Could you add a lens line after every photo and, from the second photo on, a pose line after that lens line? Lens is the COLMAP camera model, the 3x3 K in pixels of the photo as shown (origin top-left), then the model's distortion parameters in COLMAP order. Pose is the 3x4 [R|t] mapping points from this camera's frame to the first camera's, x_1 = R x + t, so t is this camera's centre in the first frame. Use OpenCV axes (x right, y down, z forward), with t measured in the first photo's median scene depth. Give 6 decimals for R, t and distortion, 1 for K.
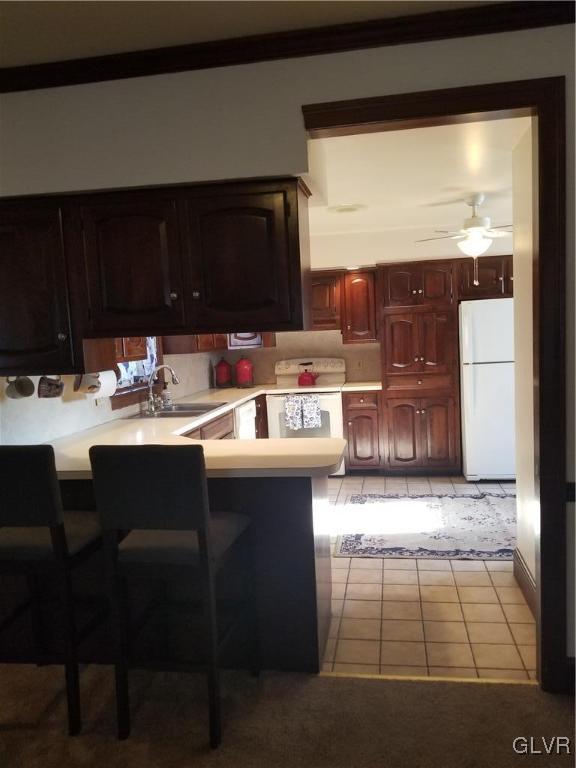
lens RADIAL K [[608.7, 0, 291.0], [0, 608.7, 396.8], [0, 0, 1]] dist [0.120500, -0.237695]
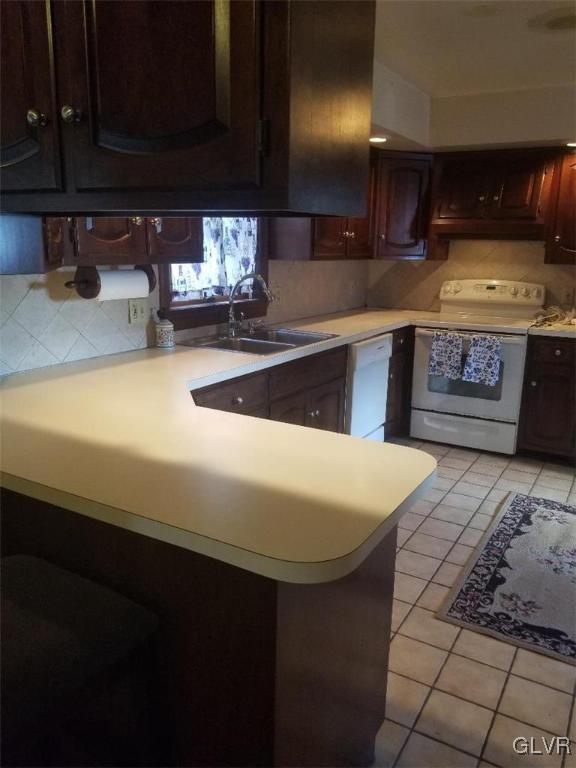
lens RADIAL K [[608.7, 0, 291.0], [0, 608.7, 396.8], [0, 0, 1]] dist [0.120500, -0.237695]
pose [[0.937807, 0.146953, -0.314520, 0.062908], [-0.101096, 0.982325, 0.157534, -0.022285], [0.332111, -0.115940, 0.936088, 0.271078]]
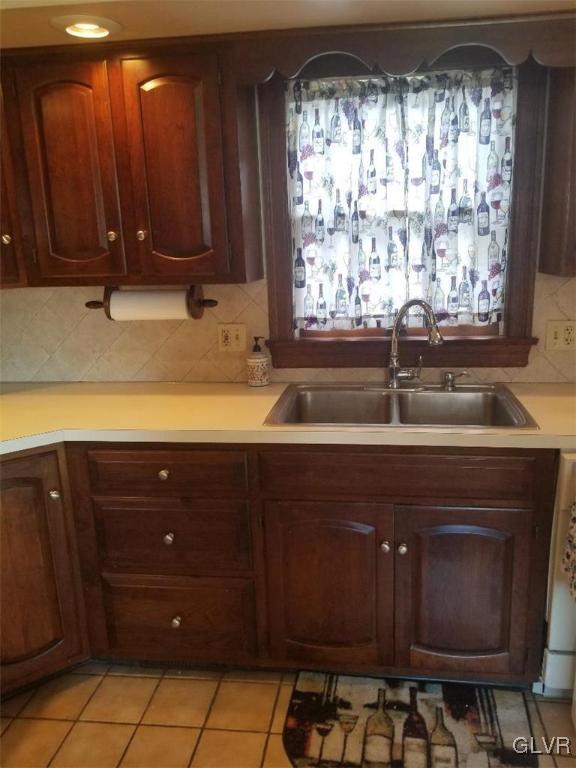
lens RADIAL K [[608.7, 0, 291.0], [0, 608.7, 396.8], [0, 0, 1]] dist [0.120500, -0.237695]
pose [[0.036214, 0.308771, -0.950447, 0.194308], [-0.075318, 0.949209, 0.305499, -0.092477], [0.996502, 0.060523, 0.057630, 0.717797]]
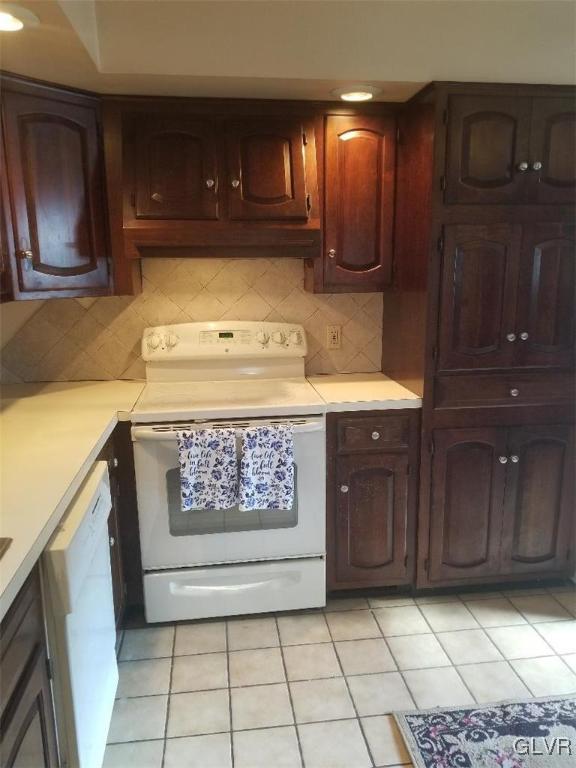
lens RADIAL K [[608.7, 0, 291.0], [0, 608.7, 396.8], [0, 0, 1]] dist [0.120500, -0.237695]
pose [[0.952836, -0.028383, 0.302156, -0.063266], [-0.002698, 0.994785, 0.101954, -0.061686], [-0.303474, -0.097960, 0.947791, 0.637408]]
